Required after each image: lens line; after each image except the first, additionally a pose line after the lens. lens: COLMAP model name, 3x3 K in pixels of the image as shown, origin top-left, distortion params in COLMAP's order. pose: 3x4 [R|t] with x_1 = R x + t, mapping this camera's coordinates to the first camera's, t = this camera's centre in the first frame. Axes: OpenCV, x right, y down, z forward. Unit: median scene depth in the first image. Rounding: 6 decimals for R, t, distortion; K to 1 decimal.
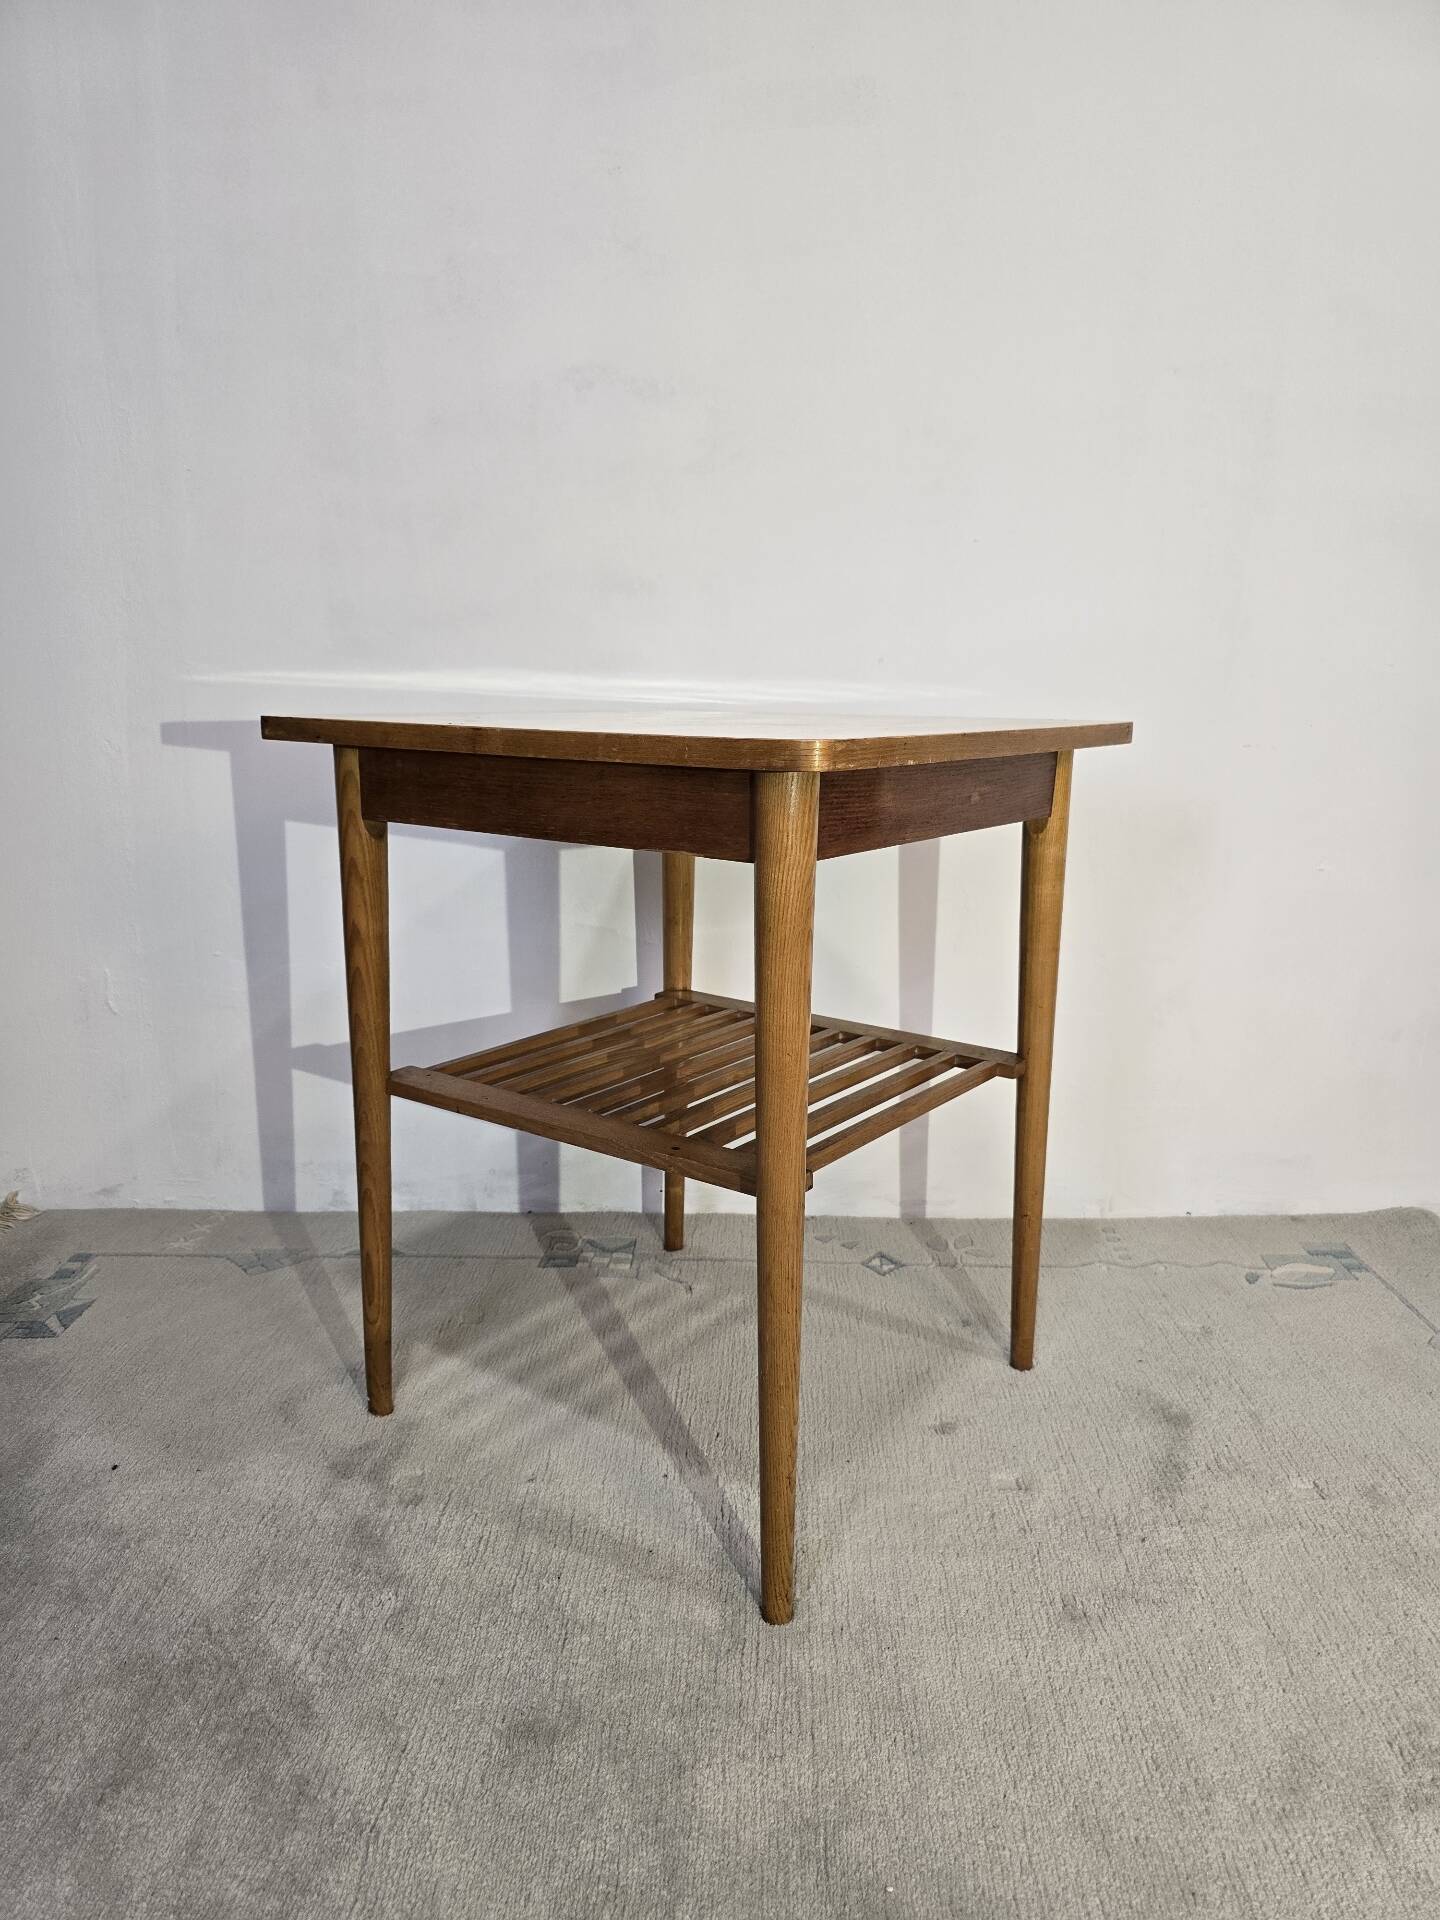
lens RADIAL K [[1310.9, 0, 720.0], [0, 1310.9, 960.0], [0, 0, 1]] dist [0.048913, -0.045975]
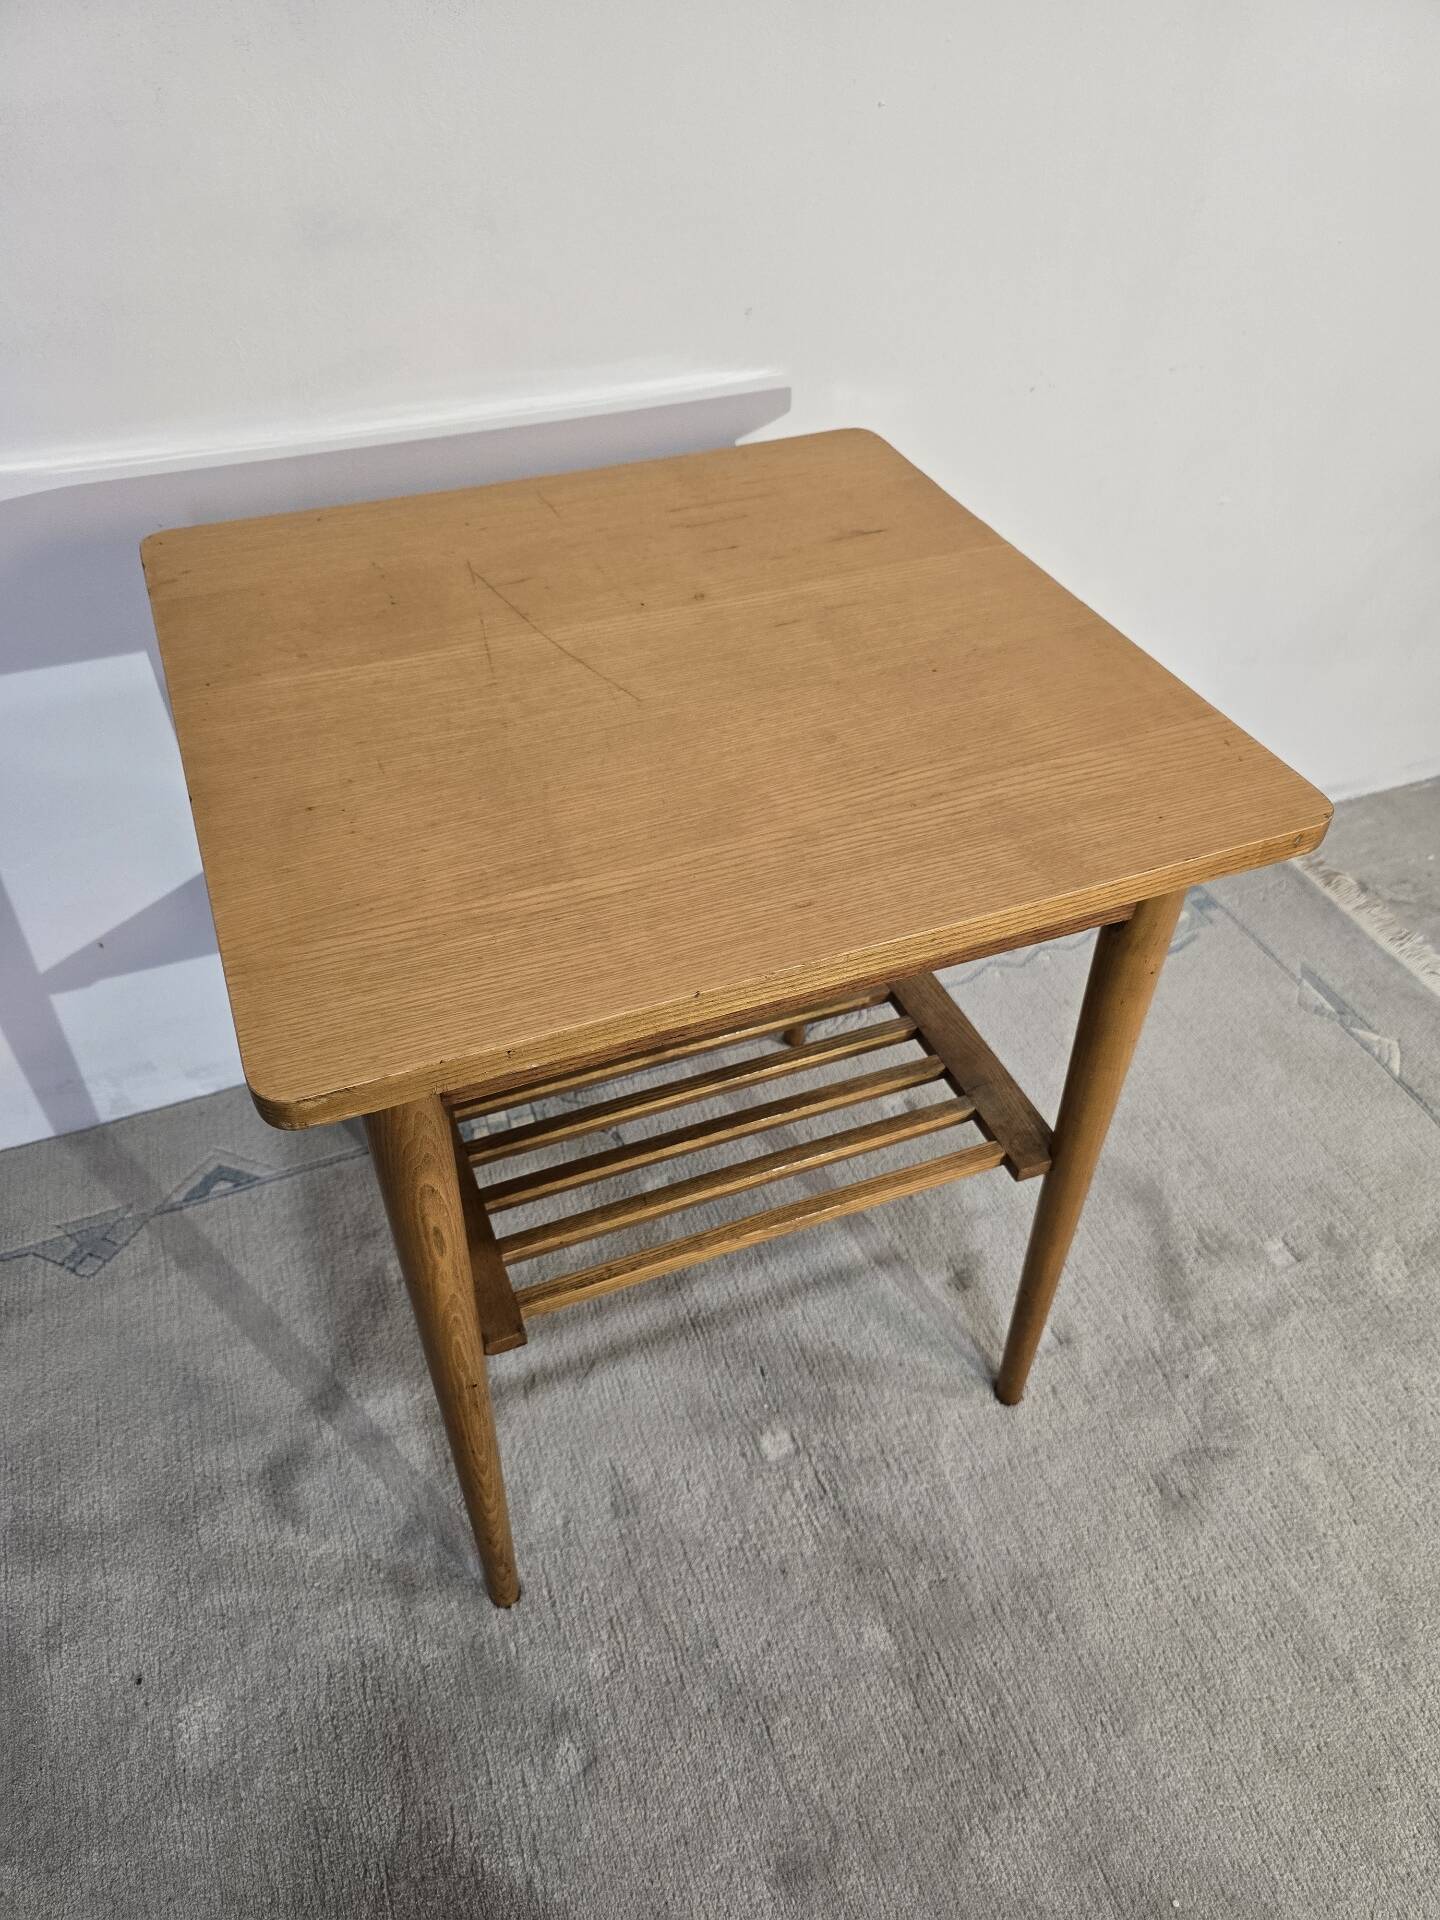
lens RADIAL K [[1310.9, 0, 720.0], [0, 1310.9, 960.0], [0, 0, 1]] dist [0.048913, -0.045975]
pose [[0.924661, -0.275290, 0.263092, -0.225107], [0.087311, 0.825775, 0.557201, -0.471557], [-0.370647, -0.492251, 0.787598, 0.456753]]
